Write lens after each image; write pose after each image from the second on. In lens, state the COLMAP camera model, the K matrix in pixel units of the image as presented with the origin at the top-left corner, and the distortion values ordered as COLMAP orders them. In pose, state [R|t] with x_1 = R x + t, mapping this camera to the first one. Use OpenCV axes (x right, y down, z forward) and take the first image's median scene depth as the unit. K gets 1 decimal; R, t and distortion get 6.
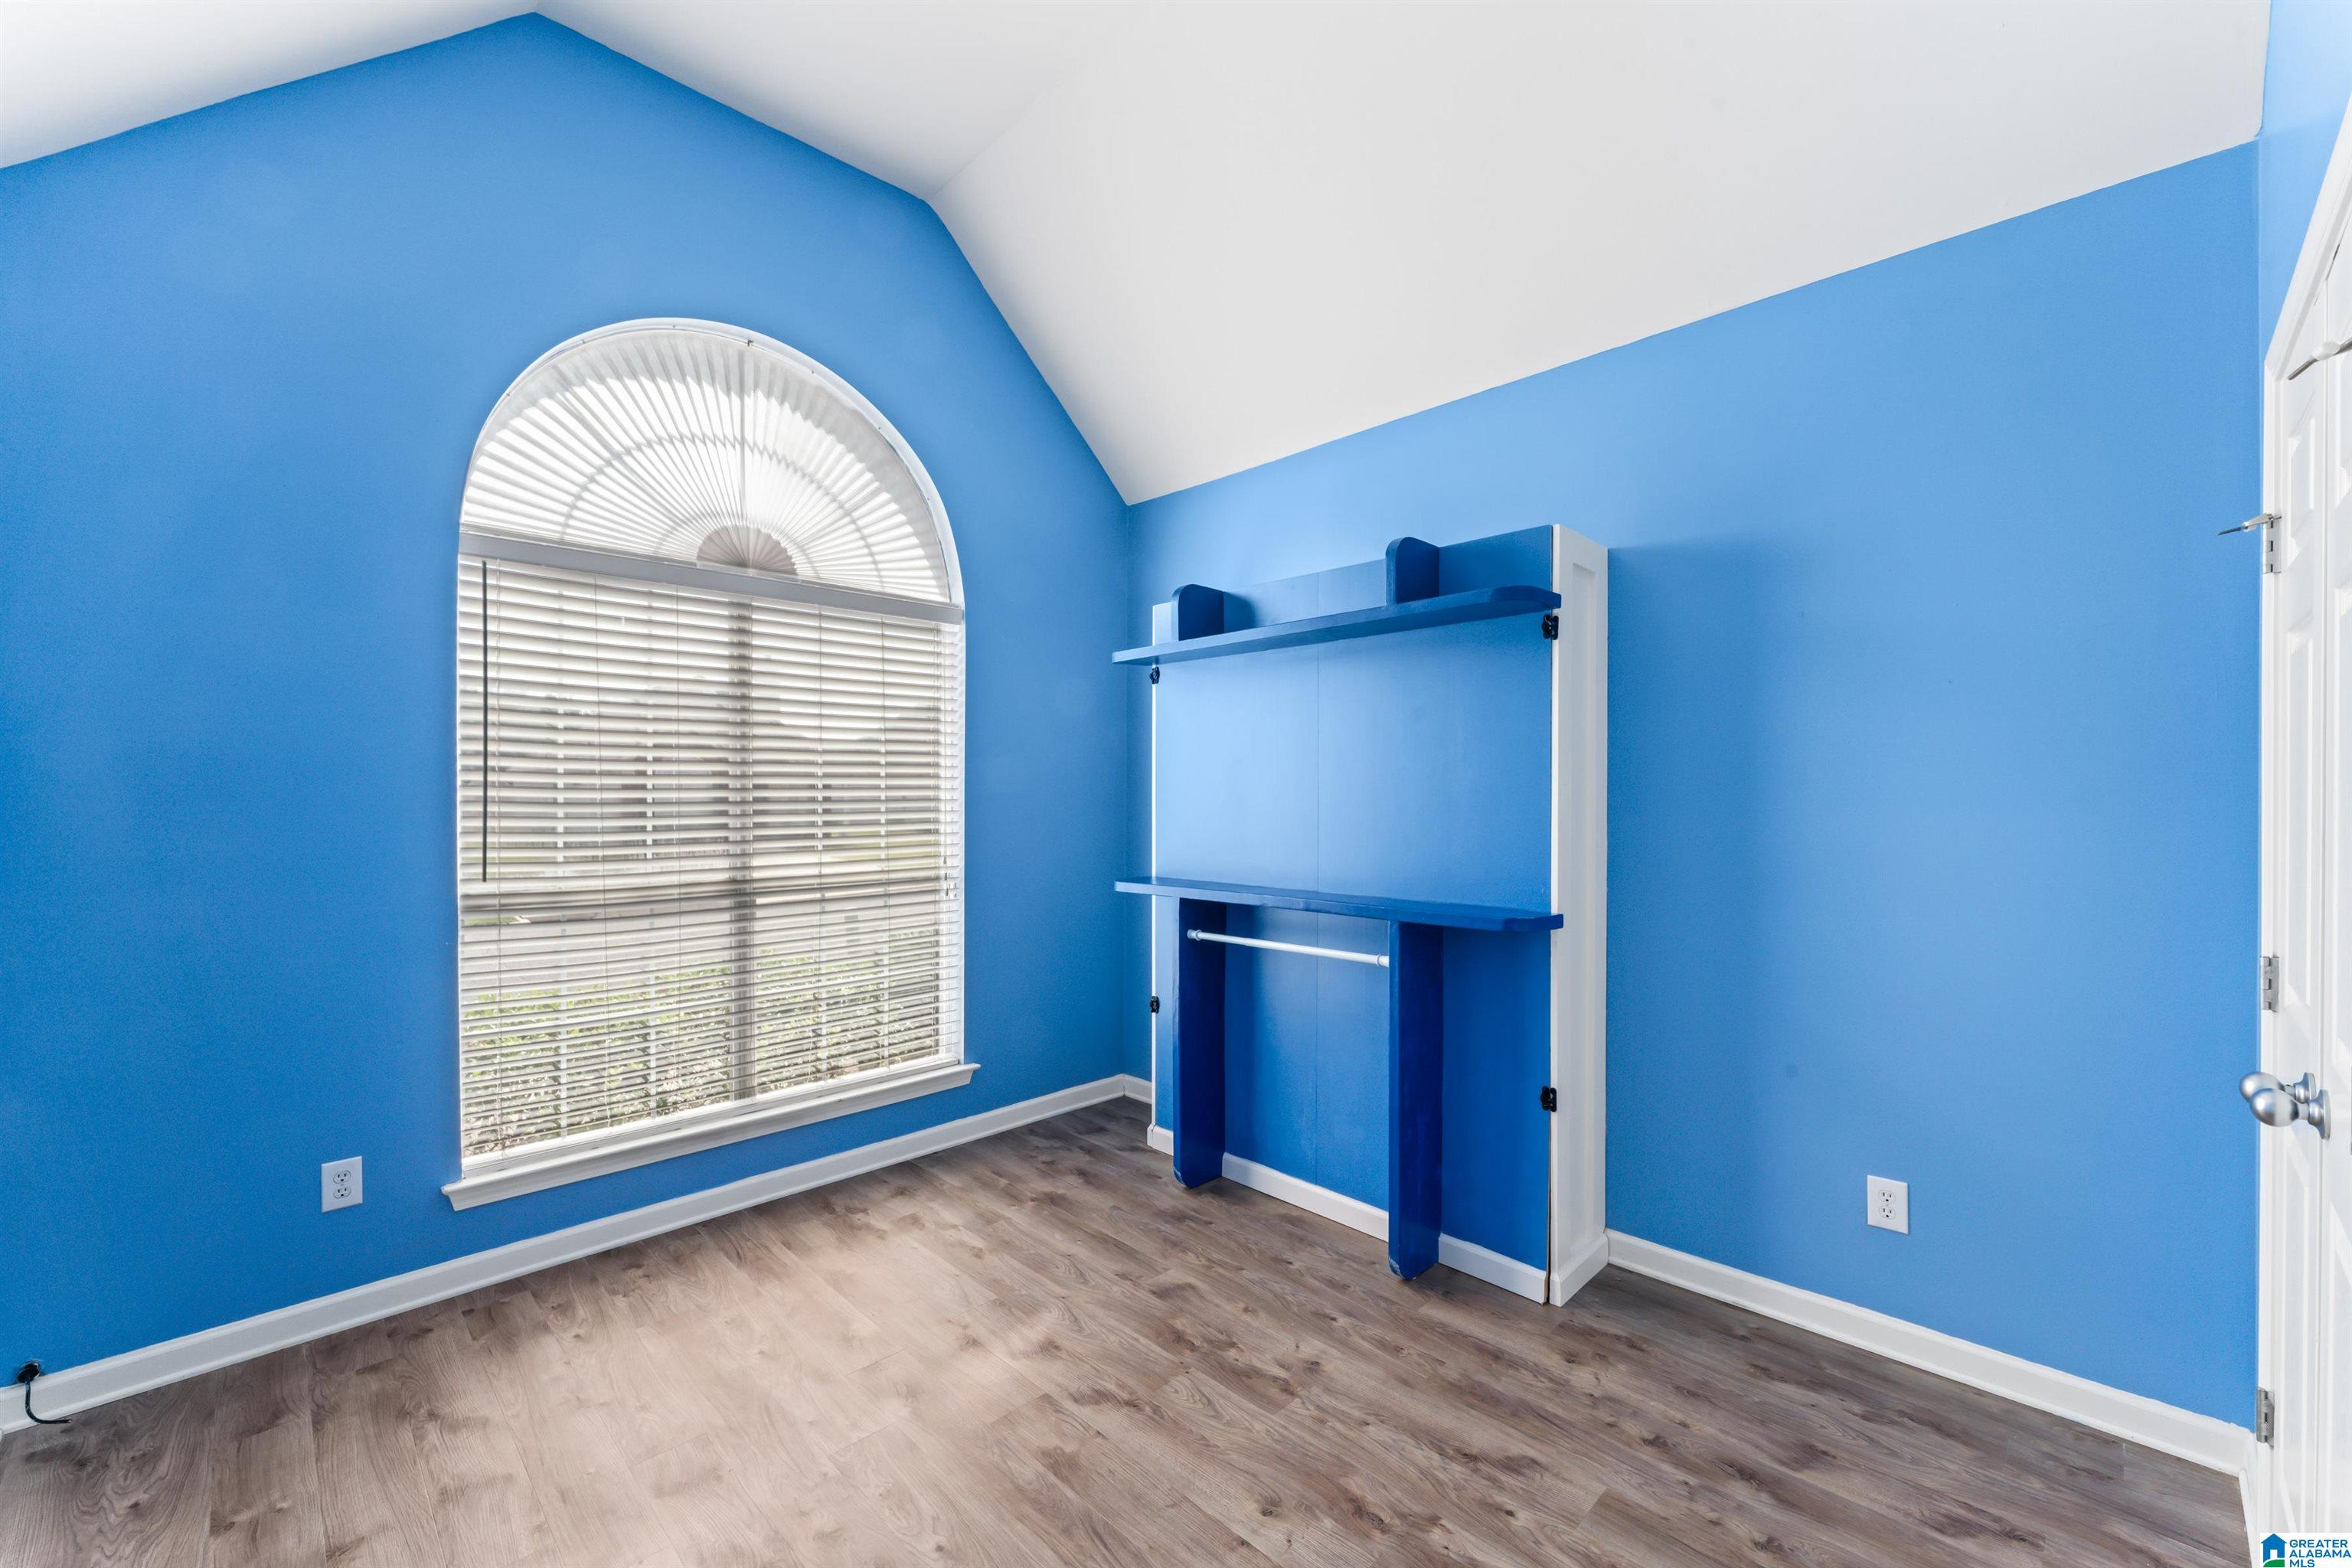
lens RADIAL K [[937.4, 0, 1166.8], [0, 937.4, 798.4], [0, 0, 1]] dist [-0.000539, -0.000312]
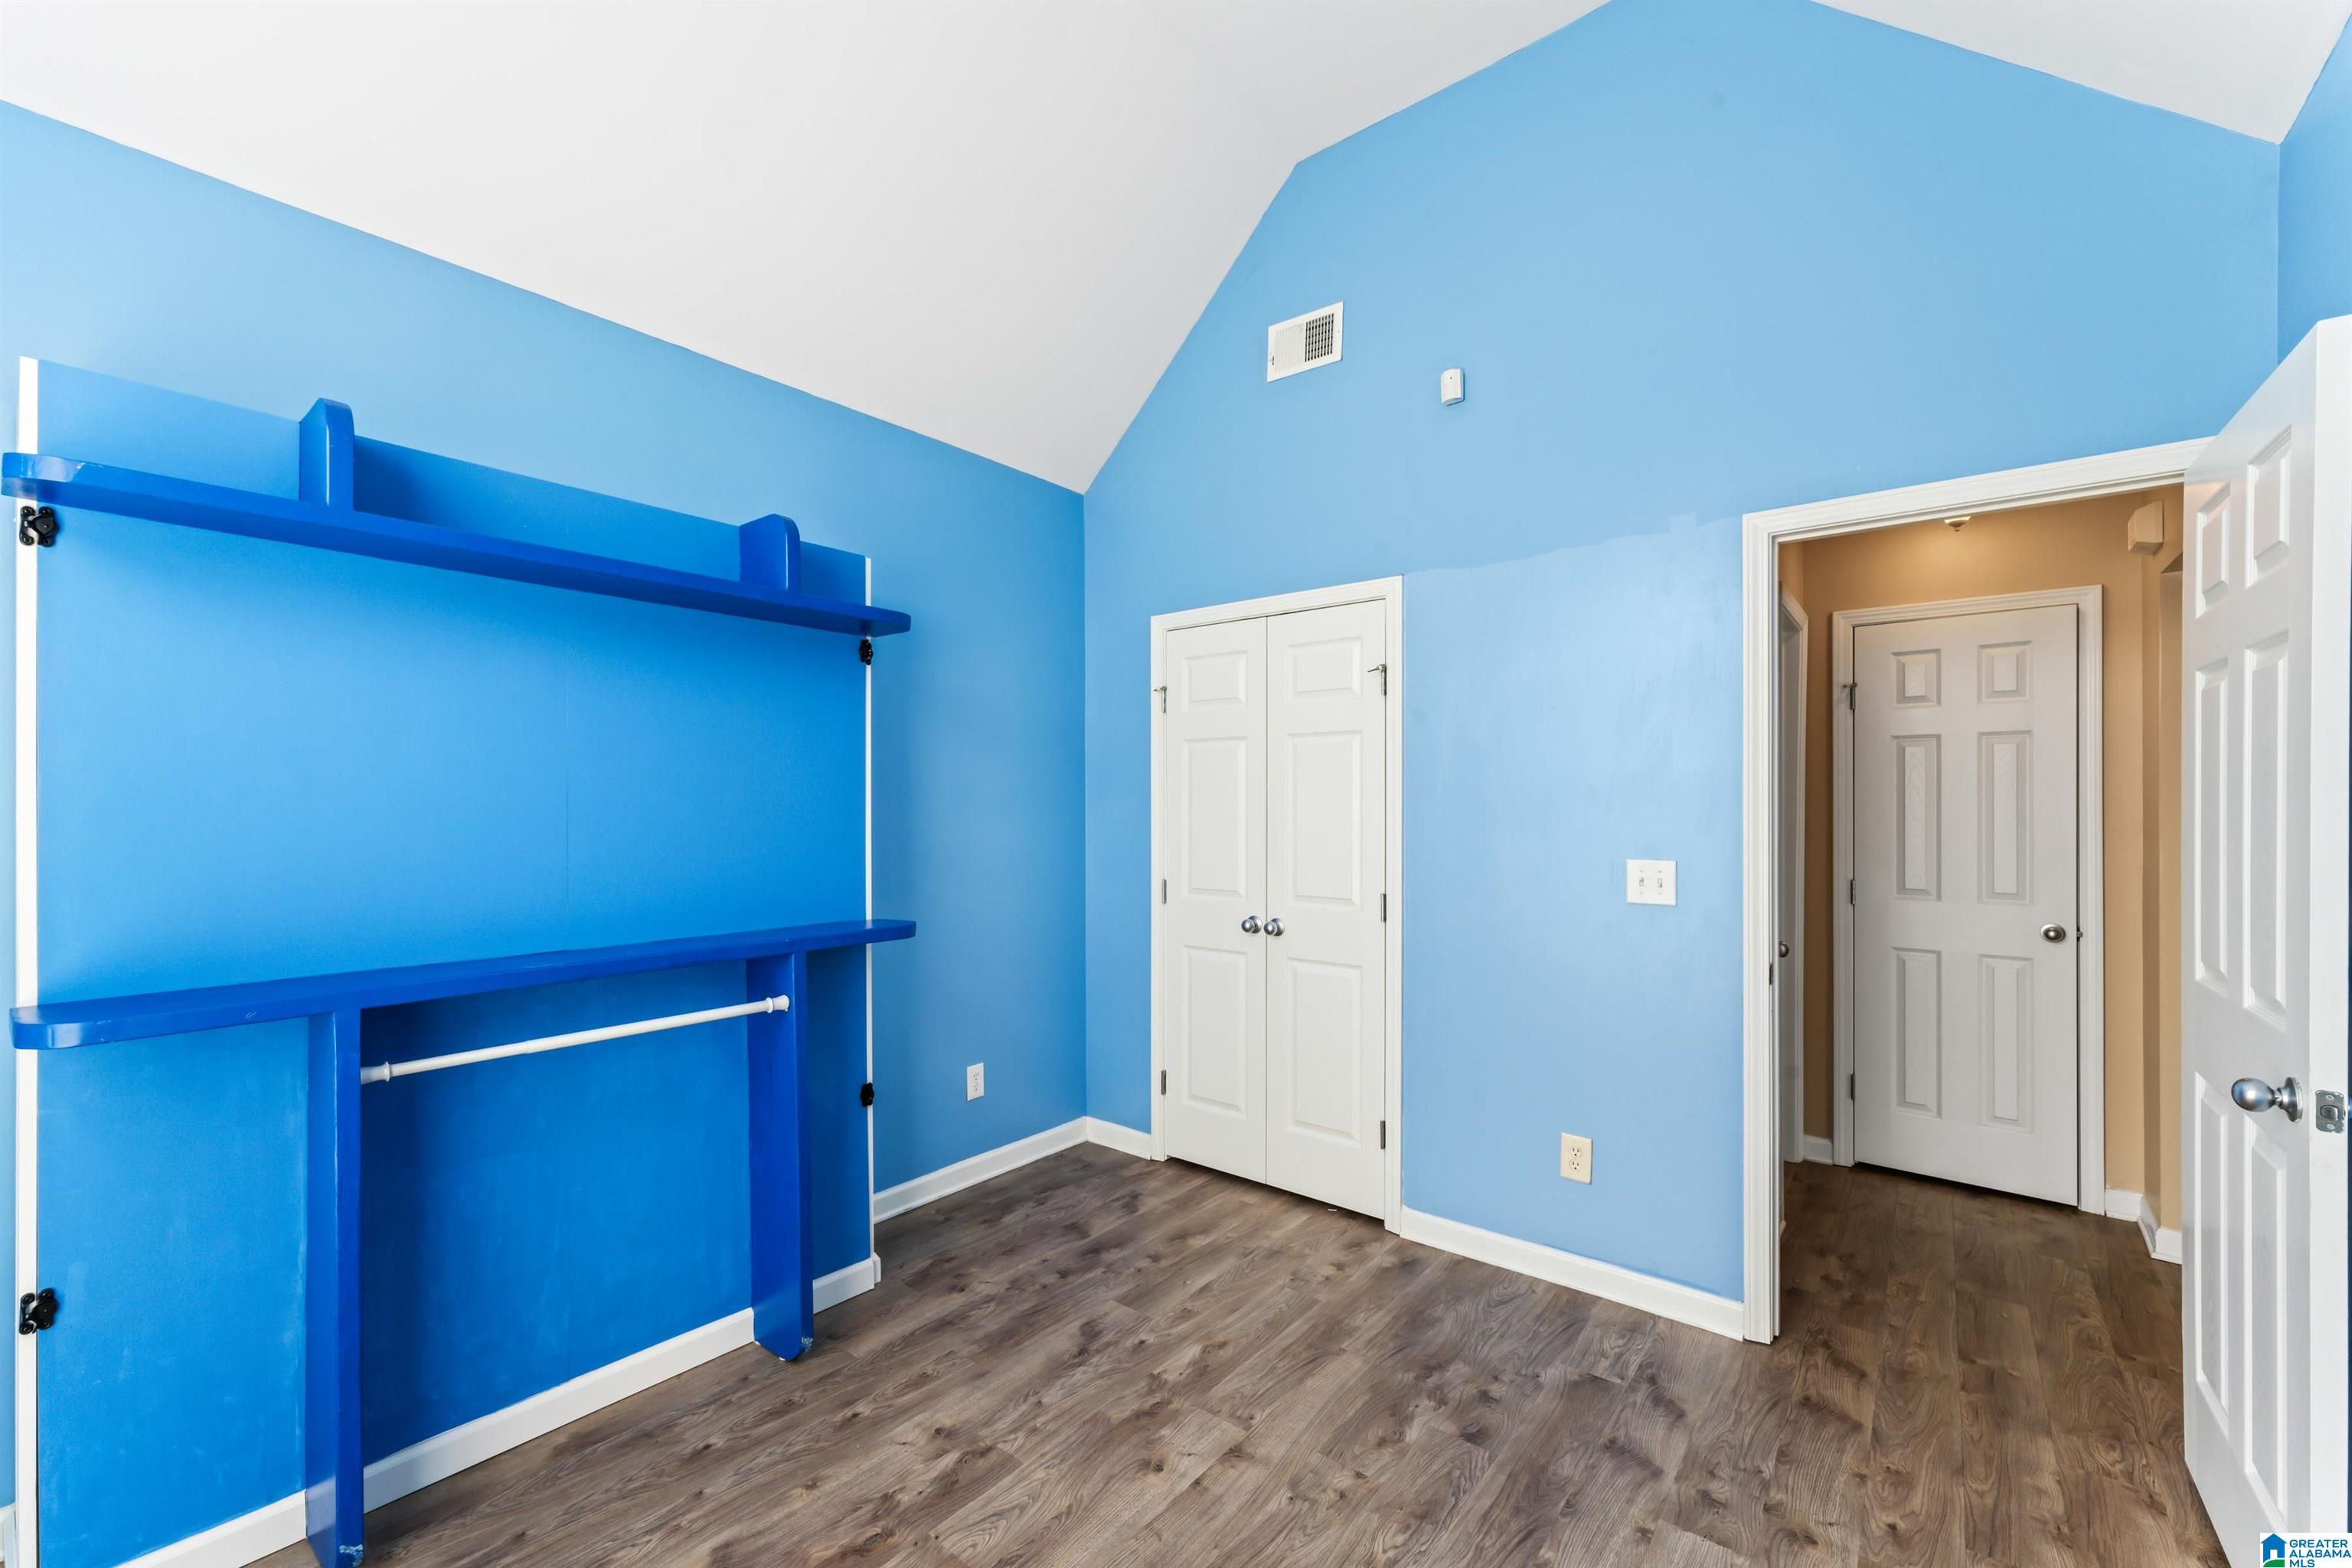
lens RADIAL K [[937.4, 0, 1166.8], [0, 937.4, 798.4], [0, 0, 1]] dist [-0.000539, -0.000312]
pose [[-0.108420, 0.011055, 0.994044, -0.799535], [0.000274, 0.999938, -0.011091, -0.005149], [-0.994105, -0.000931, -0.108416, 0.897379]]
